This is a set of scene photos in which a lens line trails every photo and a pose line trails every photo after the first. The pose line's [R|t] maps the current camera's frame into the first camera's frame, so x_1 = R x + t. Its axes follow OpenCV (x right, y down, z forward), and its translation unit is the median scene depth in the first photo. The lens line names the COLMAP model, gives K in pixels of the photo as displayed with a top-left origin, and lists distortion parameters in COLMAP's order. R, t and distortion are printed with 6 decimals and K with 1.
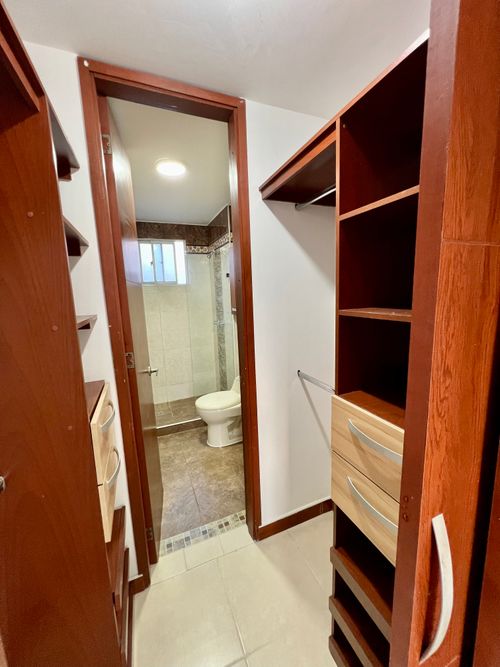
lens RADIAL K [[269.3, 0, 253.1], [0, 269.3, 332.8], [0, 0, 1]] dist [-0.002983, -0.000377]
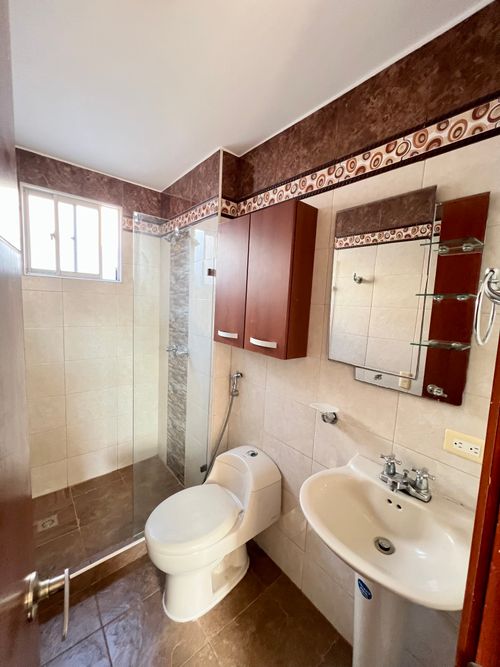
lens RADIAL K [[269.3, 0, 253.1], [0, 269.3, 332.8], [0, 0, 1]] dist [-0.002983, -0.000377]
pose [[0.953837, 0.052690, 0.295666, -0.141552], [-0.041637, 0.998183, -0.043559, -0.055460], [-0.297424, 0.029237, 0.954298, 0.367080]]
